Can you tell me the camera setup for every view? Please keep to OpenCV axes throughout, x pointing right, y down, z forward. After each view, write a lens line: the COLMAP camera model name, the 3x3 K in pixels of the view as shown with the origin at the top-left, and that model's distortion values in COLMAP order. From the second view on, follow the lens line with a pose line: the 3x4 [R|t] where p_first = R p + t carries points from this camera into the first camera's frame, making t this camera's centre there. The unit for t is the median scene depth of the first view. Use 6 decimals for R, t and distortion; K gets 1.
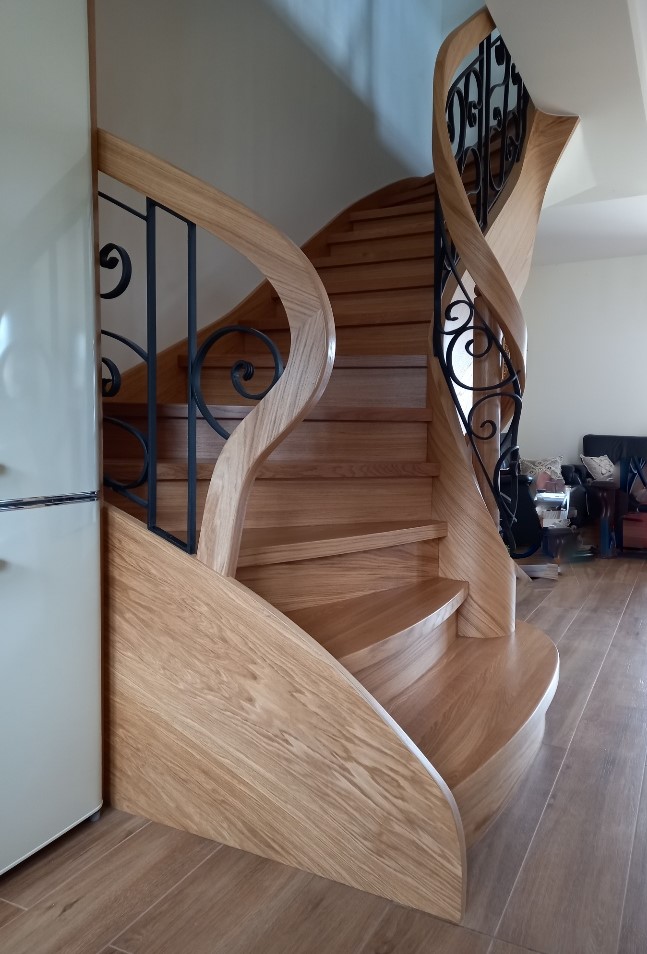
lens RADIAL K [[715.7, 0, 323.5], [0, 715.7, 477.0], [0, 0, 1]] dist [0.001505, 0.000333]
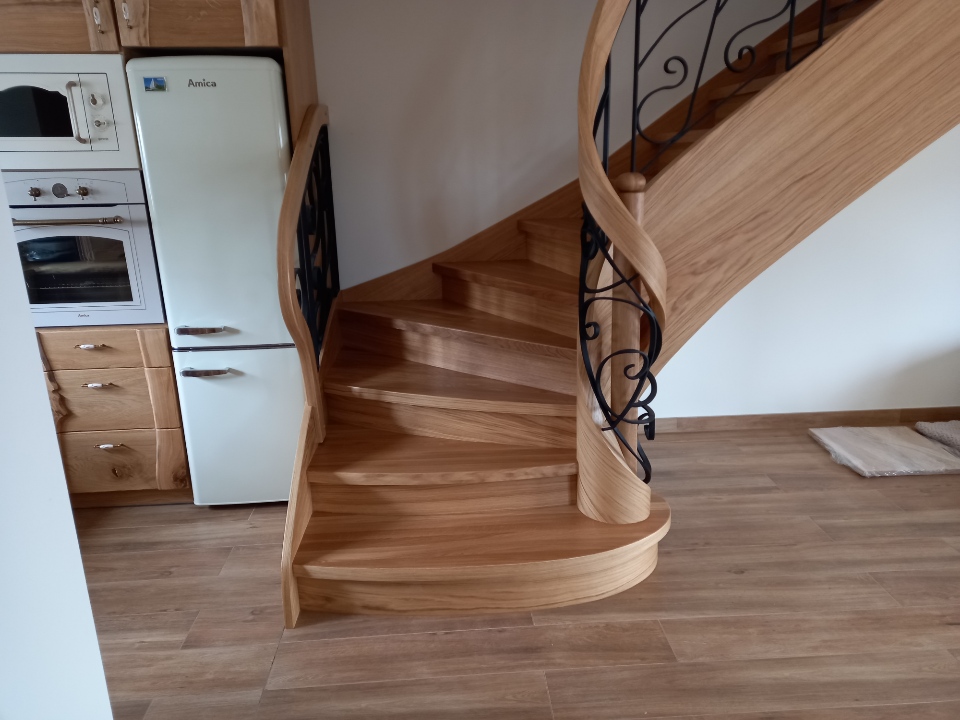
lens RADIAL K [[685.6, 0, 480.1], [0, 685.6, 354.0], [0, 0, 1]] dist [0.090043, -0.063750]
pose [[0.511450, 0.213822, -0.832285, 1.017724], [-0.027864, 0.972165, 0.232636, -0.270156], [0.858861, -0.095790, 0.503172, 0.368672]]
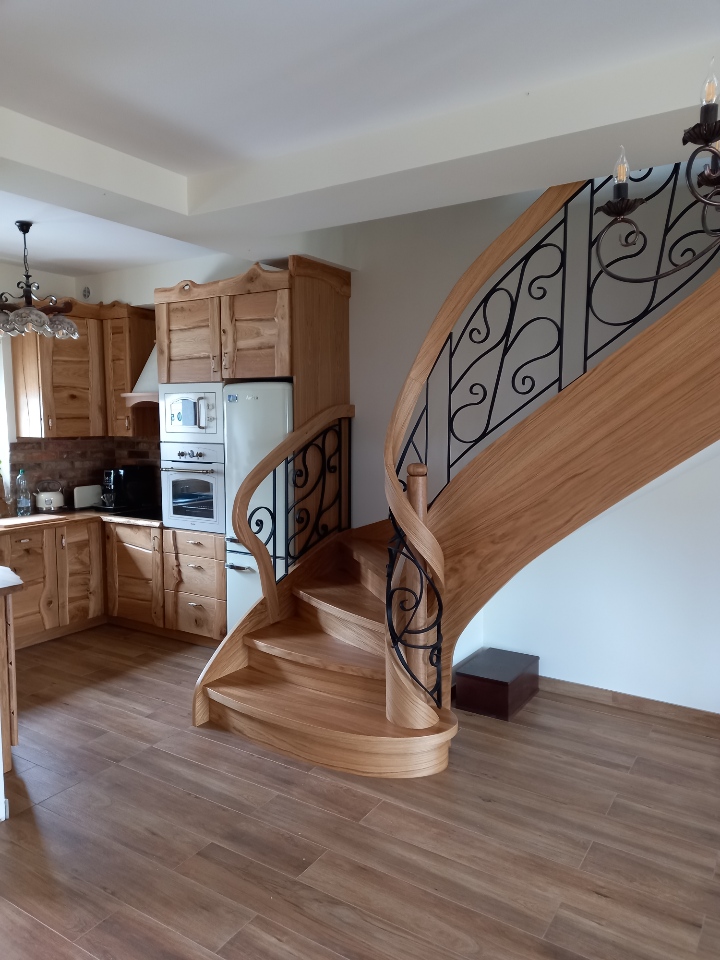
lens RADIAL K [[685.6, 0, 363.4], [0, 685.6, 482.9], [0, 0, 1]] dist [0.090043, -0.063750]
pose [[-0.095727, 0.080208, -0.992171, 1.647922], [-0.067187, 0.993955, 0.086834, -0.371581], [0.993138, 0.074974, -0.089759, 1.099240]]
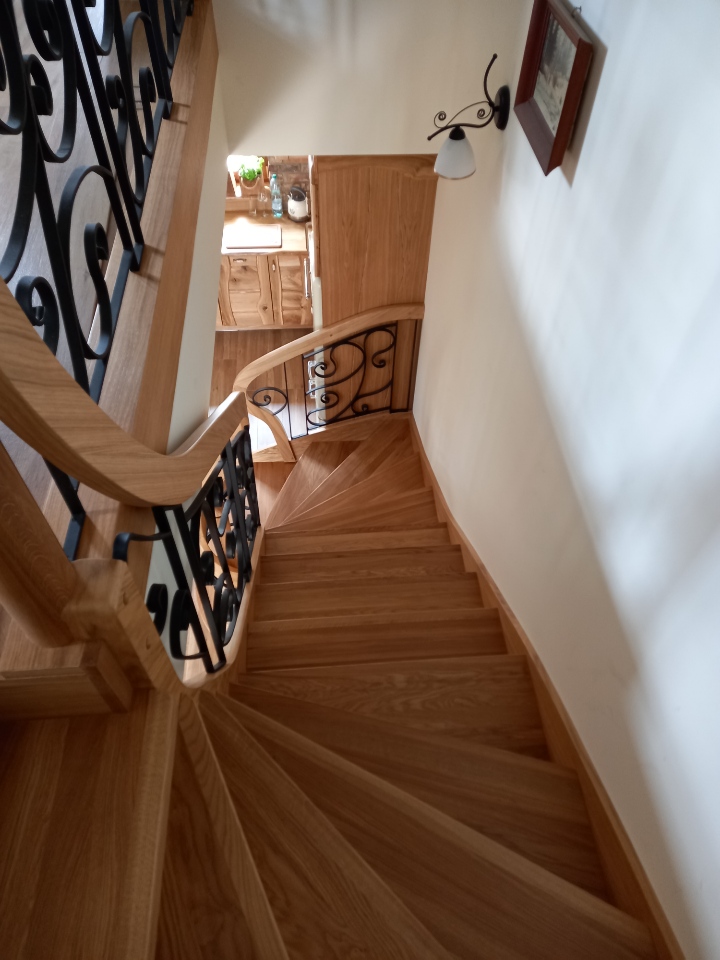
lens RADIAL K [[677.6, 0, 360.0], [0, 677.6, 480.0], [0, 0, 1]] dist [0.105636, -0.081331]
pose [[-0.848575, 0.390772, -0.356675, 0.495444], [-0.067665, 0.588455, 0.805693, -1.552684], [0.524730, 0.707826, -0.472907, 1.913299]]
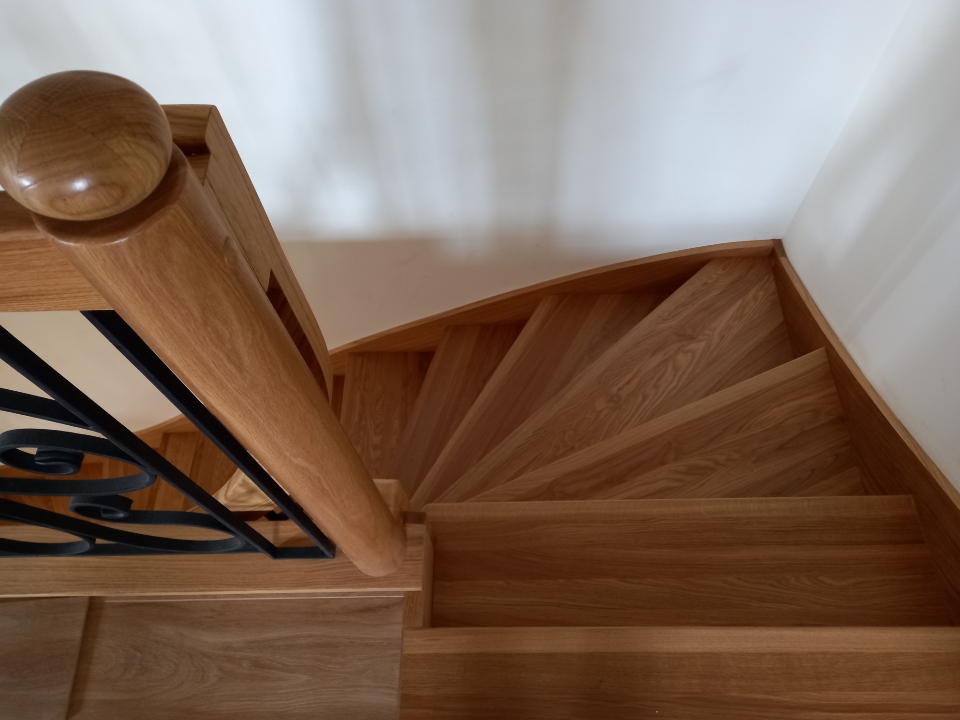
lens RADIAL K [[685.6, 0, 480.1], [0, 685.6, 354.0], [0, 0, 1]] dist [0.090043, -0.063750]
pose [[0.460761, 0.762763, -0.453753, 0.718932], [-0.005696, 0.513788, 0.857898, -1.680711], [0.887506, -0.392701, 0.241078, 1.640572]]
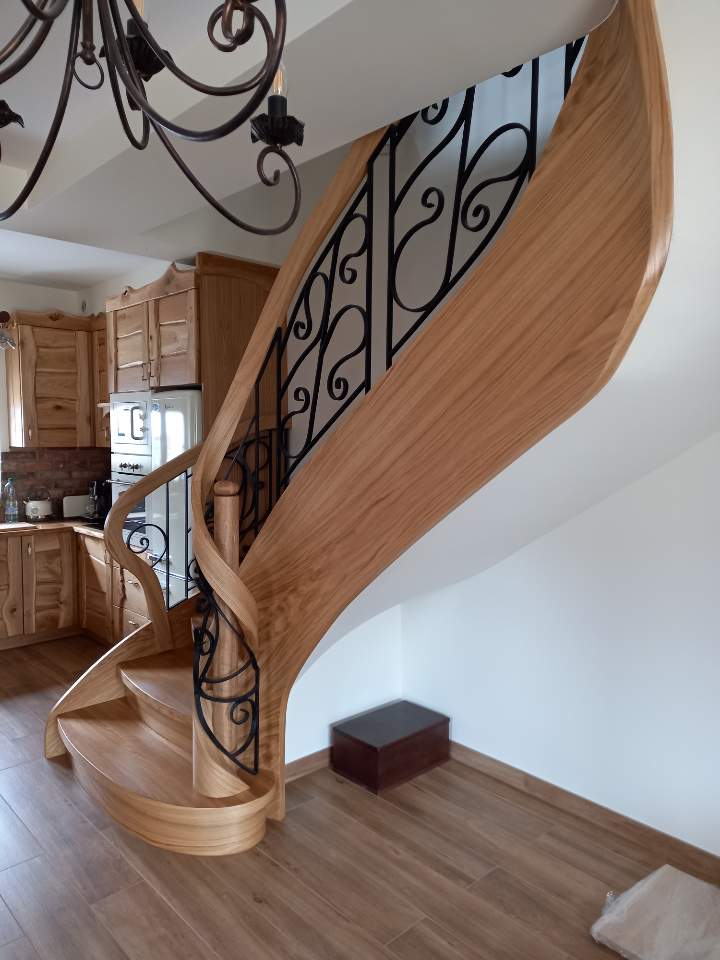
lens RADIAL K [[685.6, 0, 363.4], [0, 685.6, 482.9], [0, 0, 1]] dist [0.090043, -0.063750]
pose [[-0.336521, 0.054717, -0.940085, 1.287554], [-0.072934, 0.993797, 0.083951, -0.411542], [0.938847, 0.096816, -0.330443, 1.698334]]
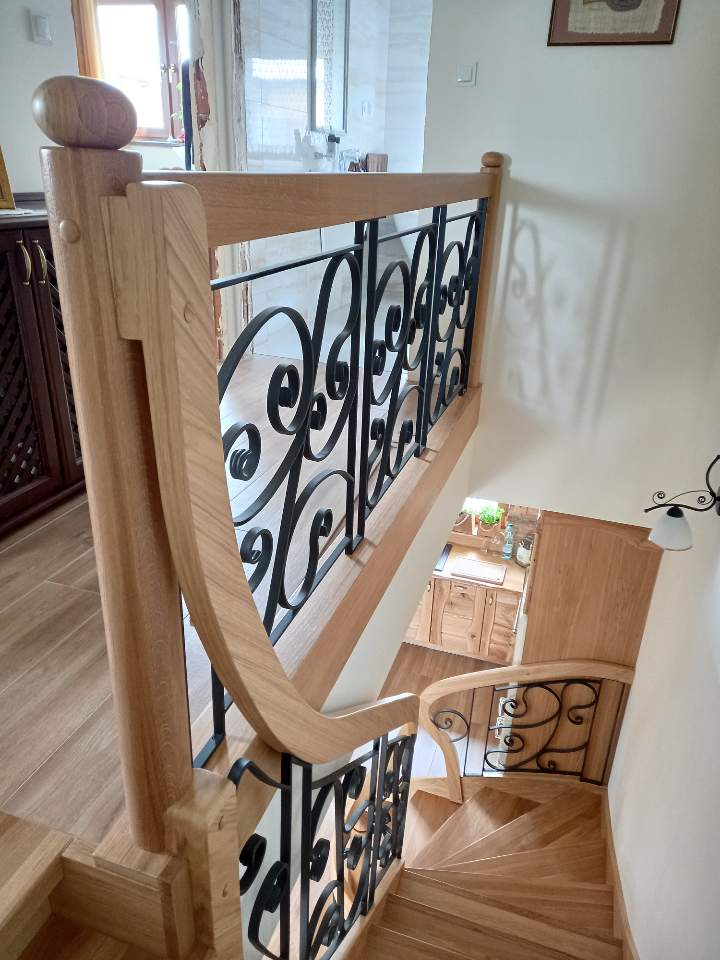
lens RADIAL K [[685.6, 0, 363.4], [0, 685.6, 482.9], [0, 0, 1]] dist [0.090043, -0.063750]
pose [[-0.985305, 0.020715, -0.169541, 0.475828], [-0.062207, 0.880921, 0.469158, -1.562182], [0.159071, 0.472811, -0.866687, 1.993026]]
